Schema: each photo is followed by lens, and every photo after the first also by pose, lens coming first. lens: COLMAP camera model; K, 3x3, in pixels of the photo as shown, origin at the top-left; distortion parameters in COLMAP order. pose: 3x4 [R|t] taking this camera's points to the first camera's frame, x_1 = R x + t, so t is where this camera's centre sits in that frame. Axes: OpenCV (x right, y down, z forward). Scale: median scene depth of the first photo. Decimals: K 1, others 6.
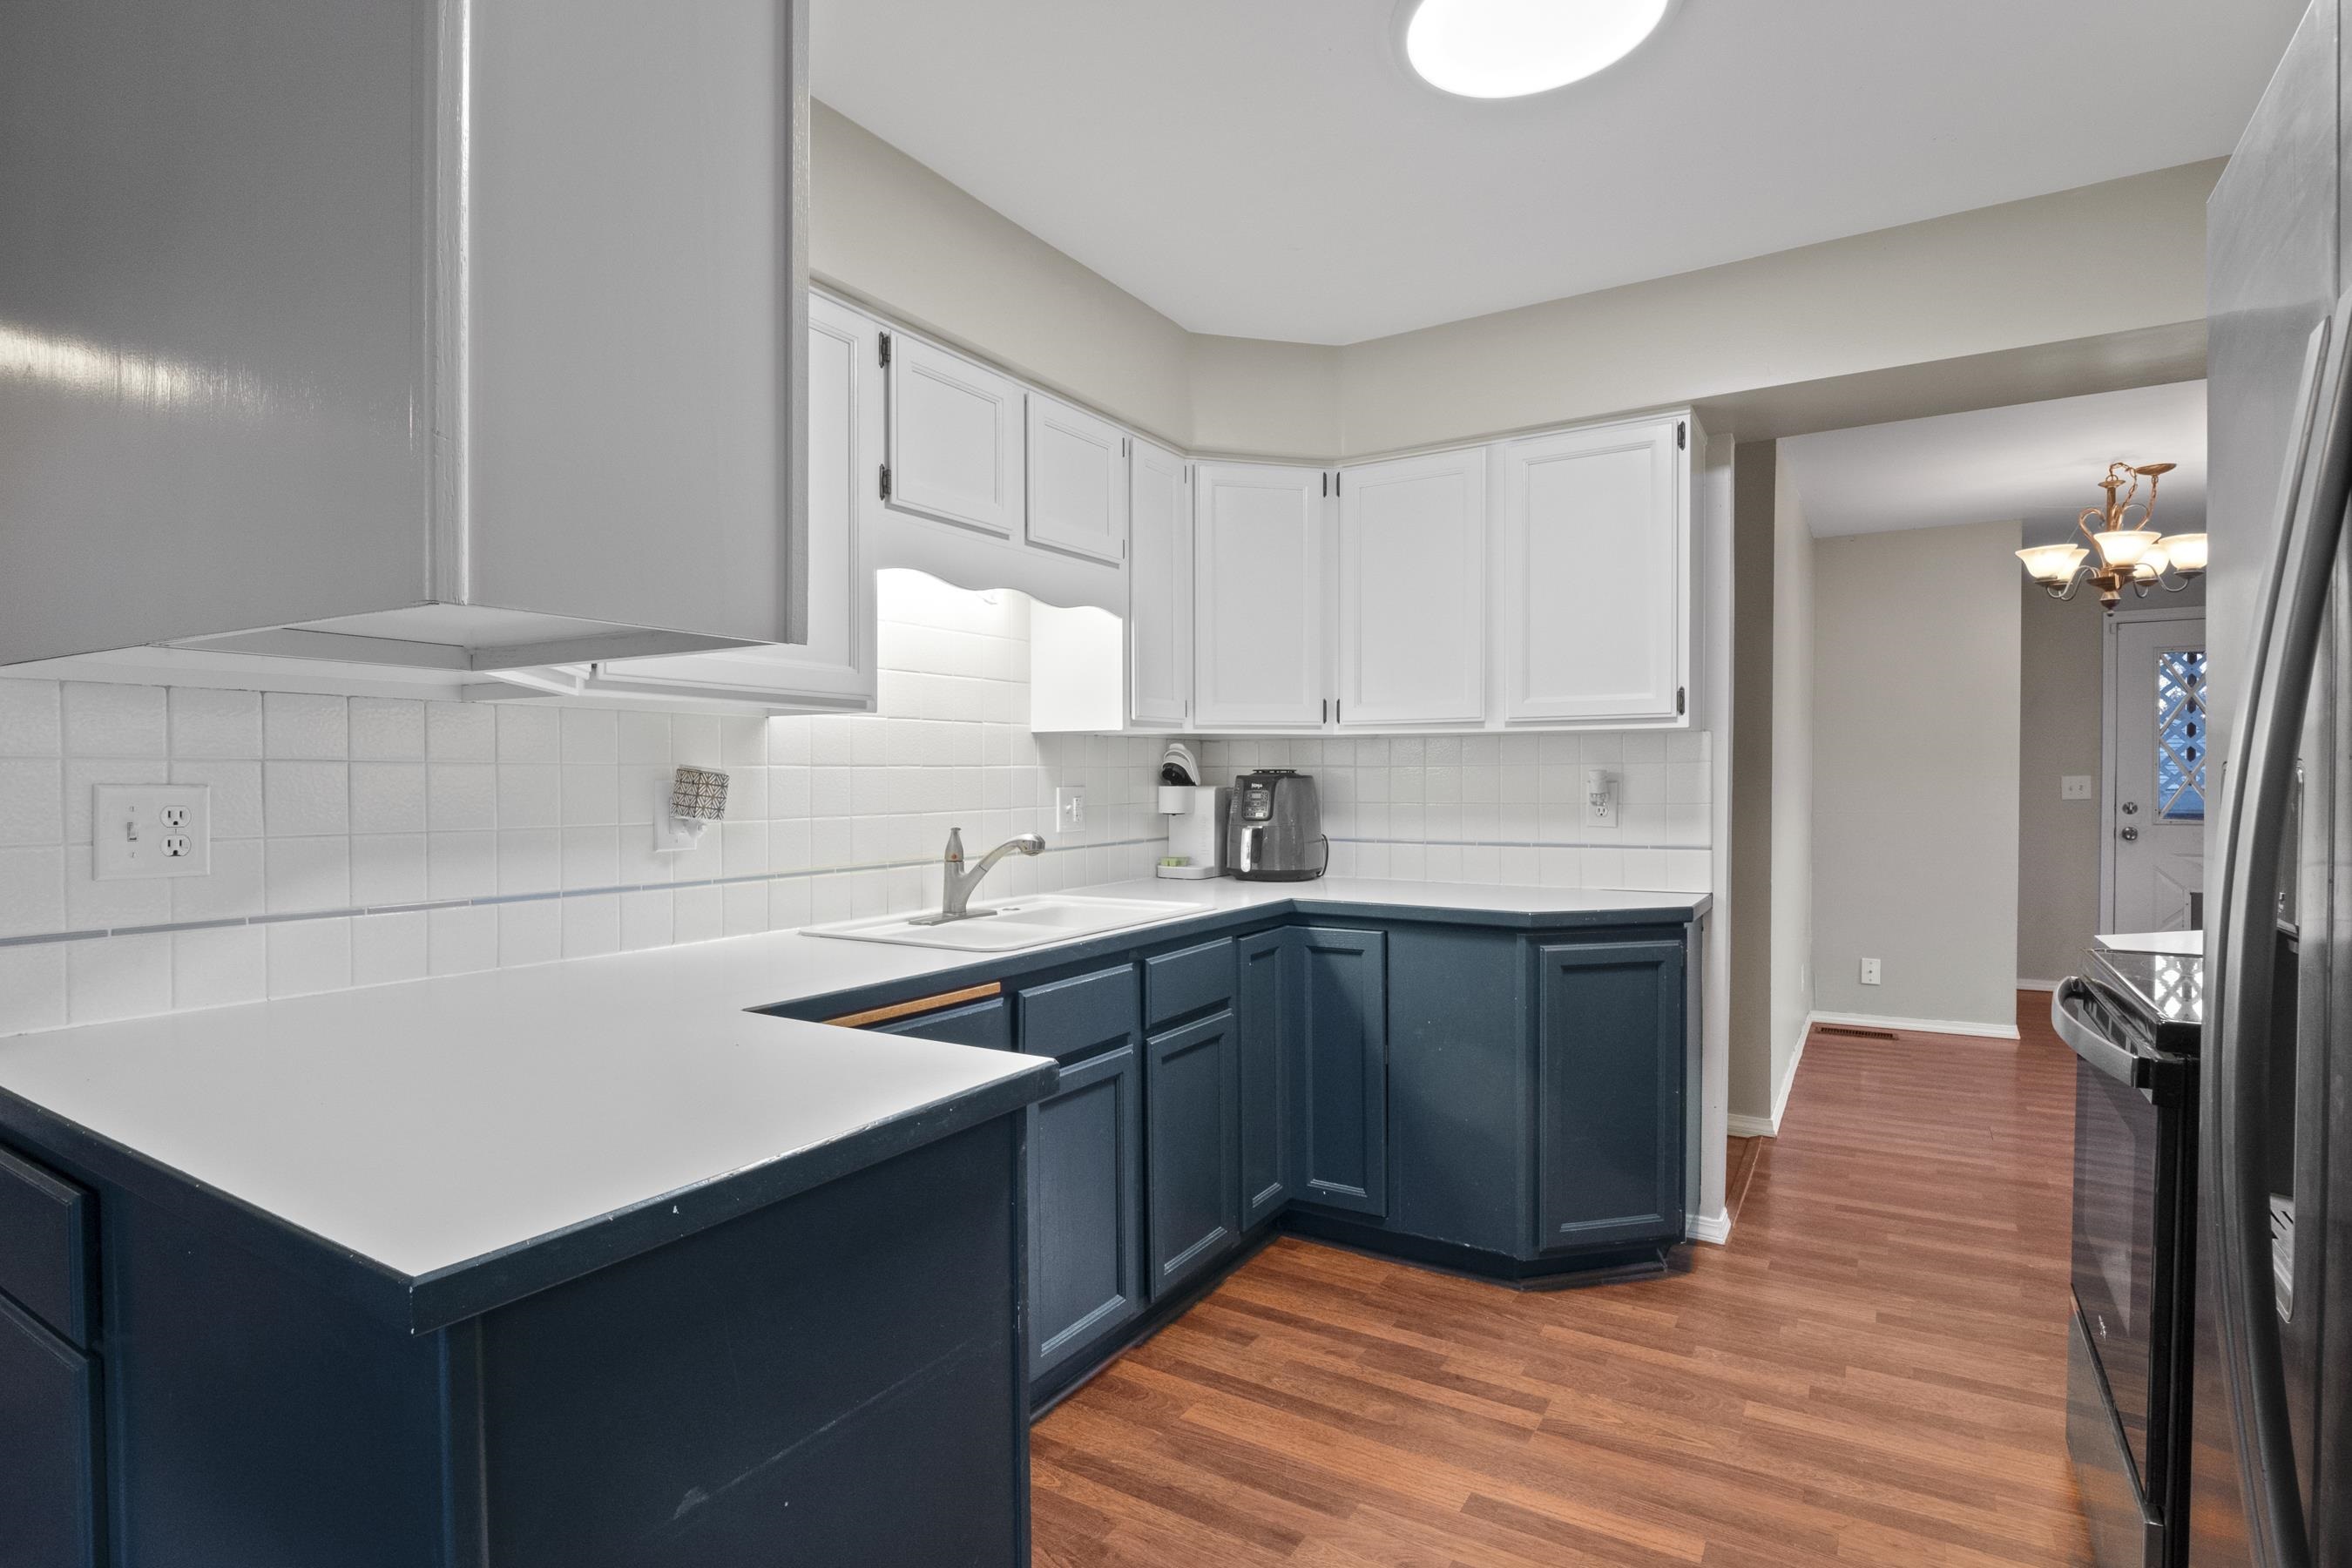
lens RADIAL K [[1158.4, 0, 1142.5], [0, 1158.4, 792.6], [0, 0, 1]] dist [-0.003628, -0.006785]
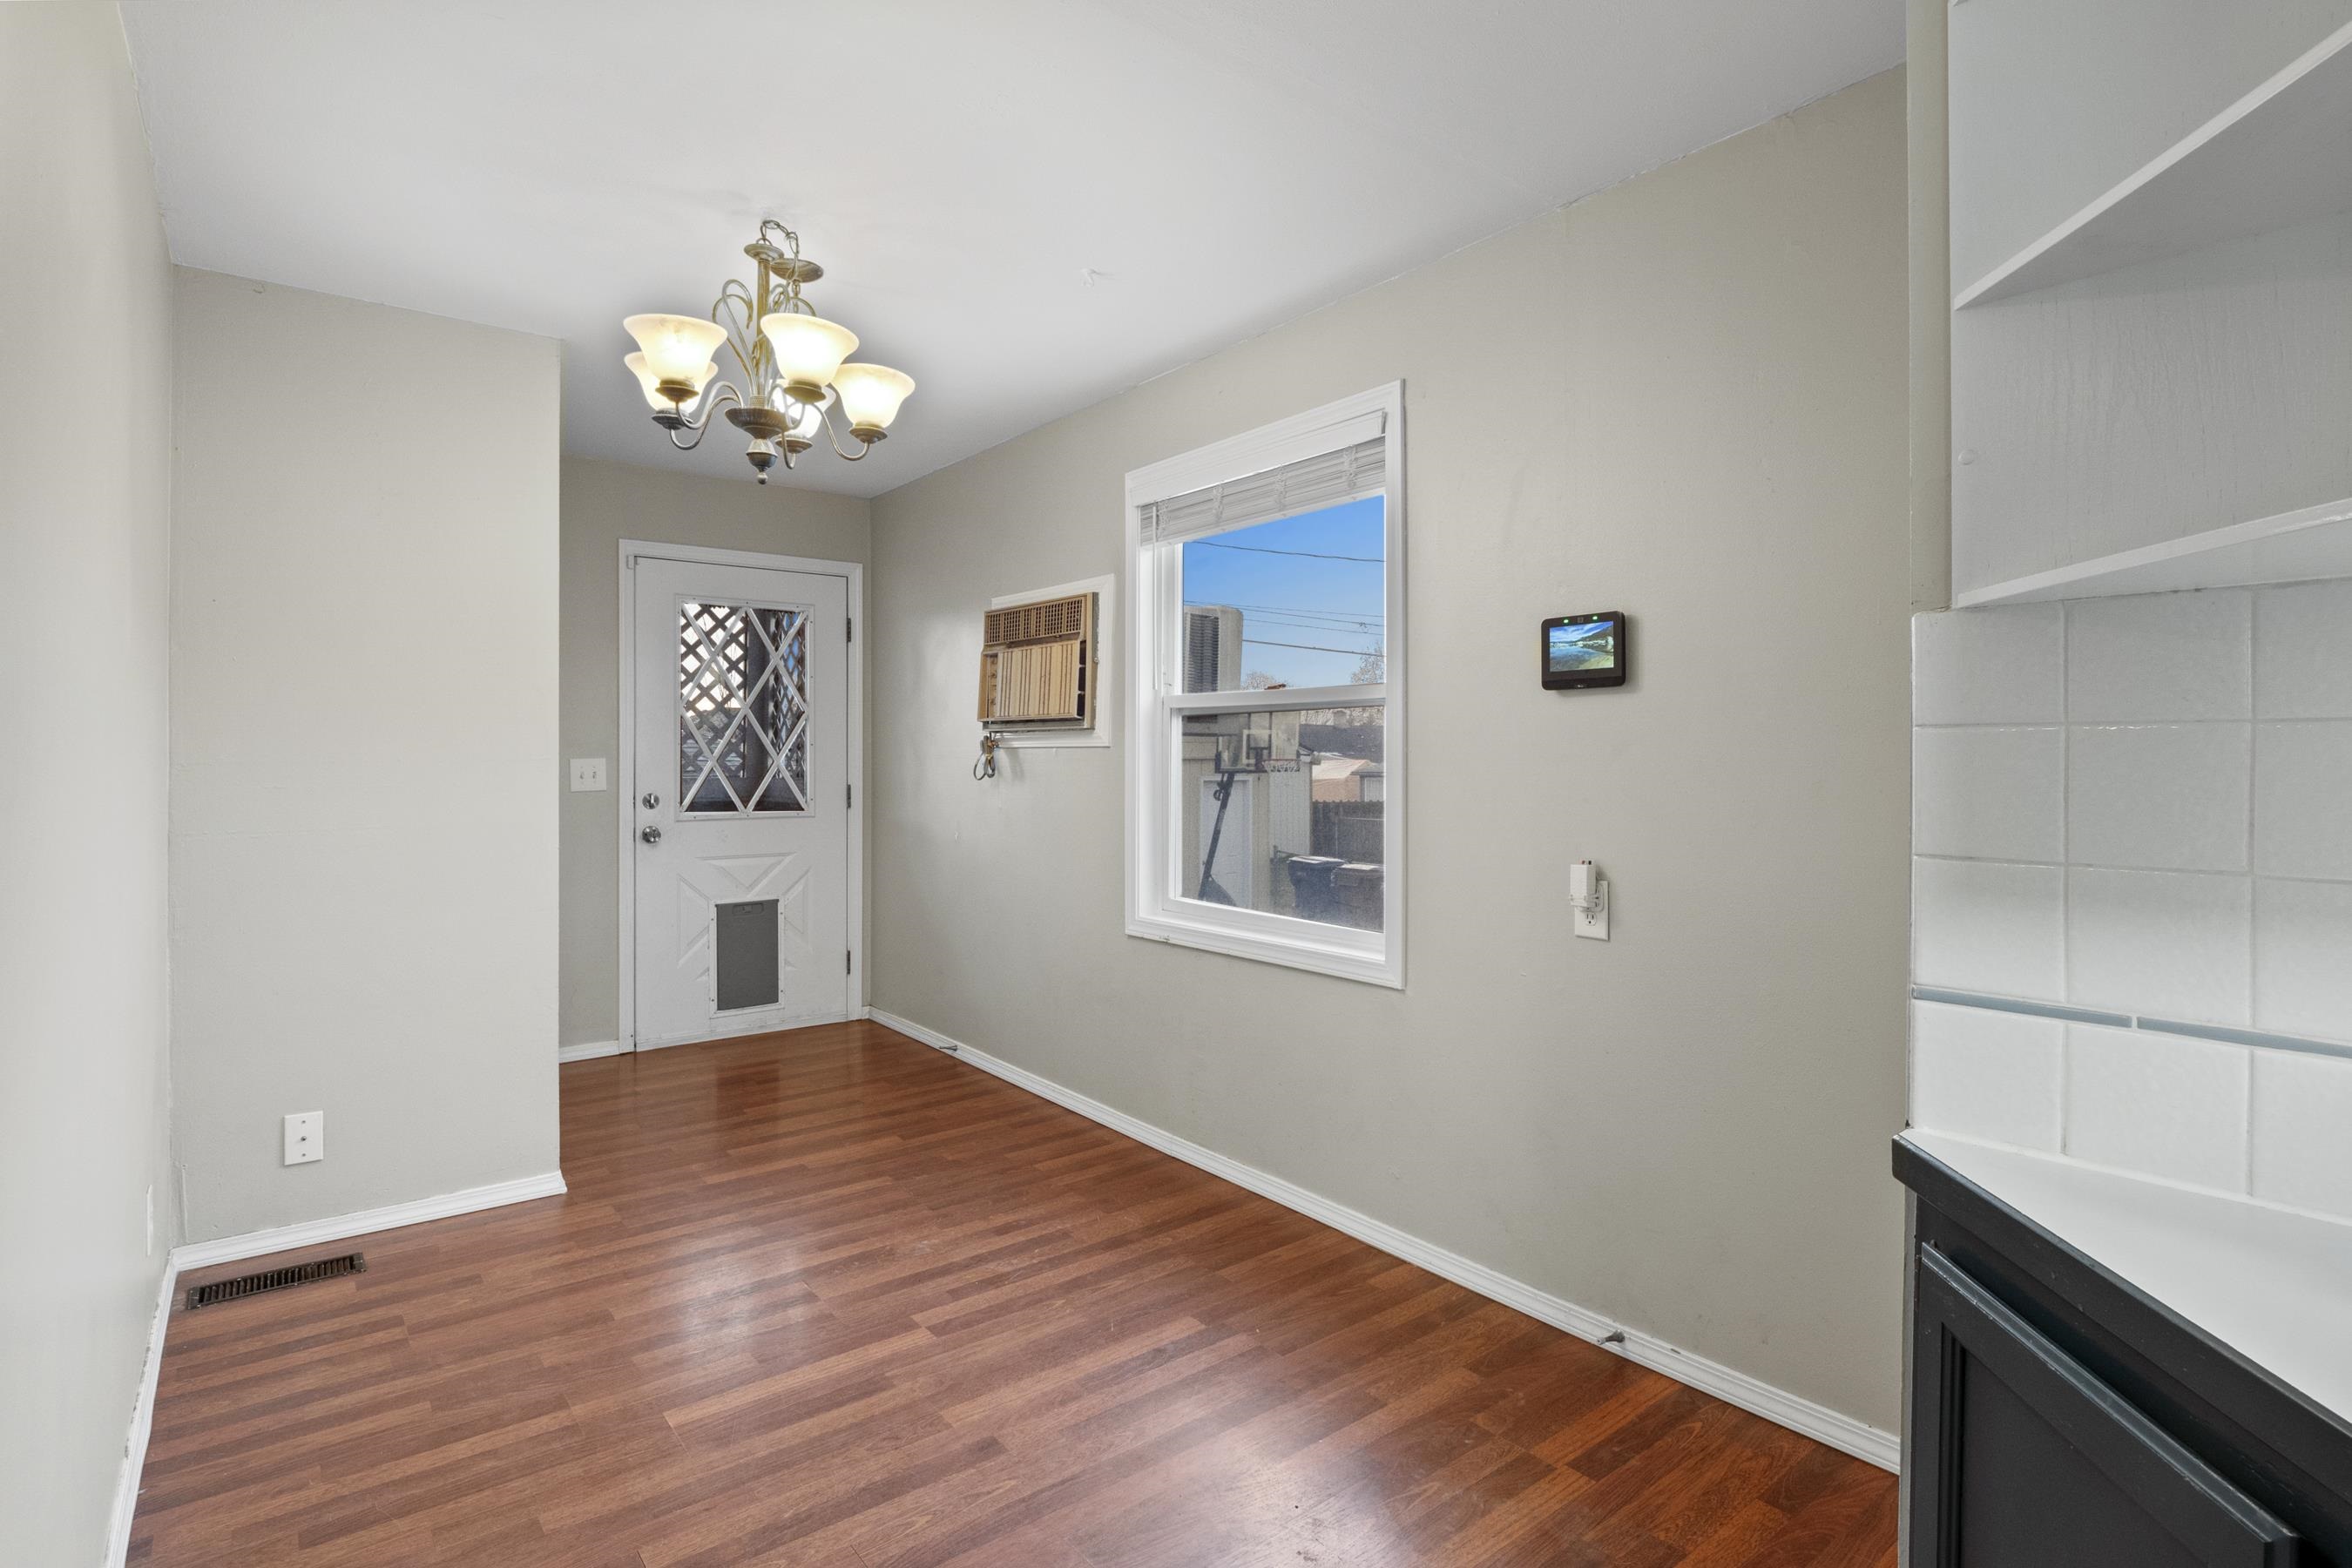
lens RADIAL K [[1158.4, 0, 1176.0], [0, 1158.4, 765.8], [0, 0, 1]] dist [-0.003628, -0.006785]
pose [[0.321399, 0.000165, 0.946944, 0.530677], [0.007295, 0.999970, -0.002650, -0.011221], [-0.946916, 0.007759, 0.321388, 0.917501]]
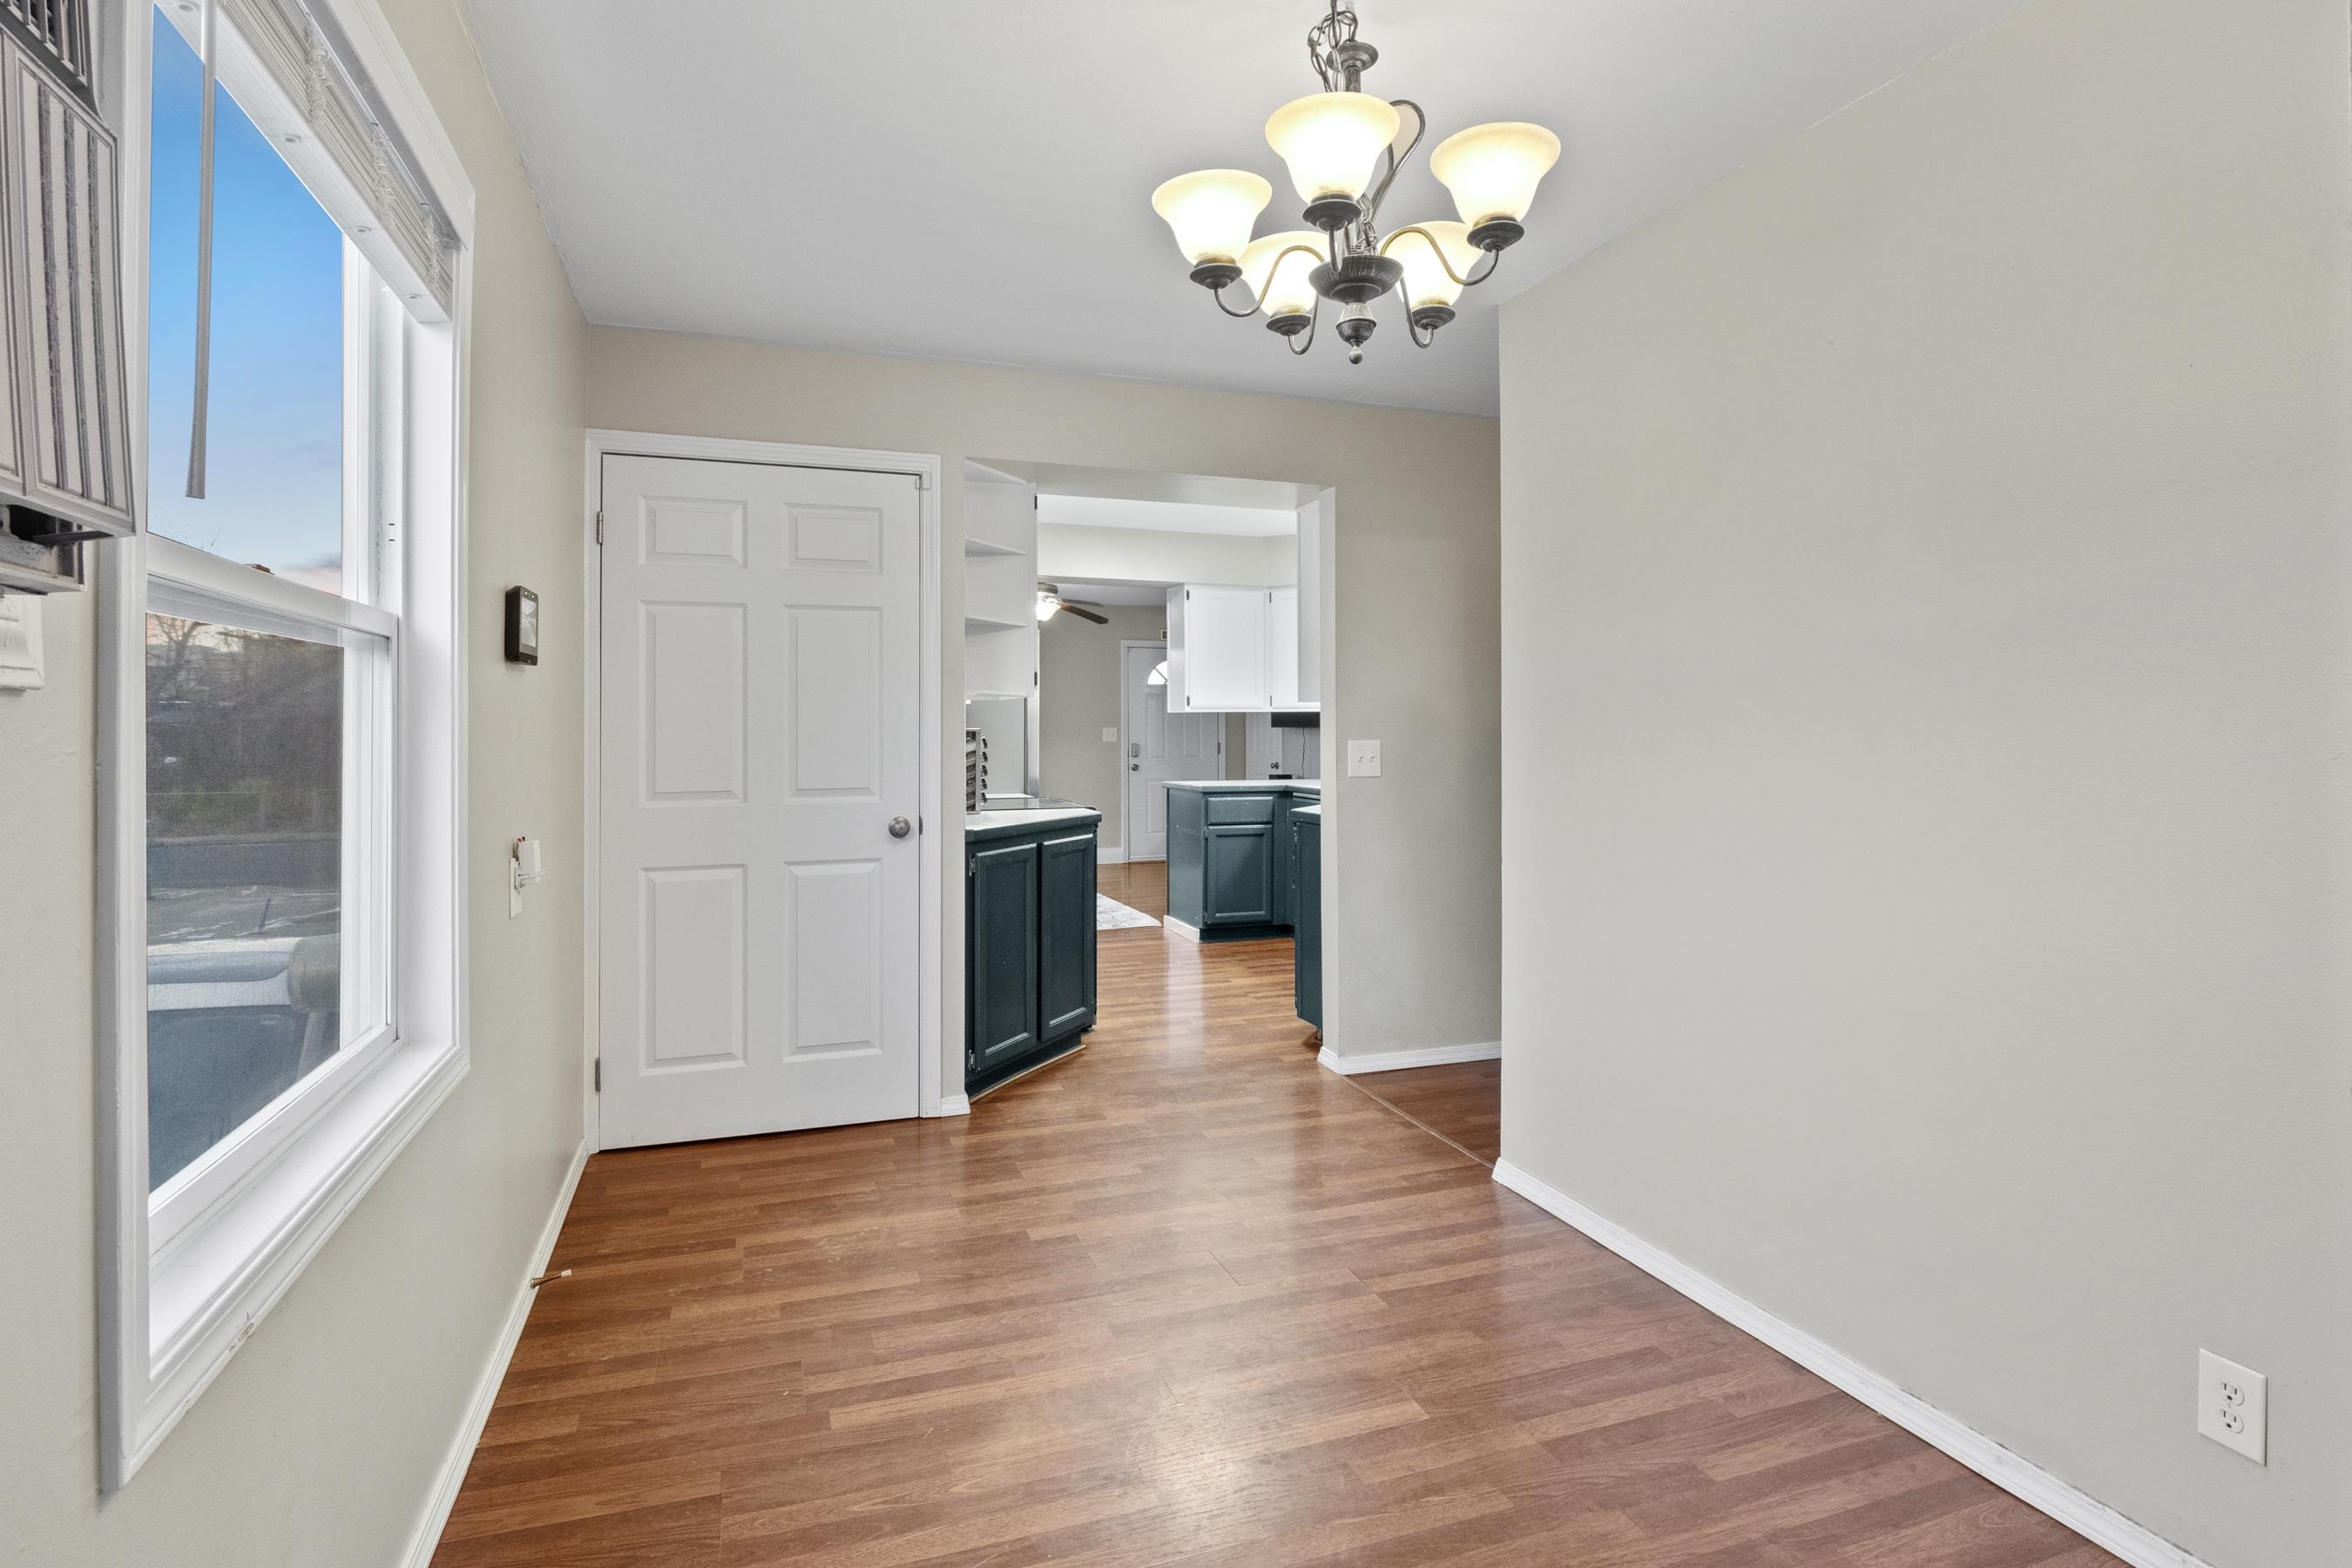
lens RADIAL K [[1158.4, 0, 1167.4], [0, 1158.4, 735.7], [0, 0, 1]] dist [-0.003628, -0.006785]
pose [[-0.612097, 0.005950, -0.790760, 1.788209], [-0.008240, 0.999869, 0.013901, -0.027118], [0.790740, 0.015025, -0.611968, 1.772931]]
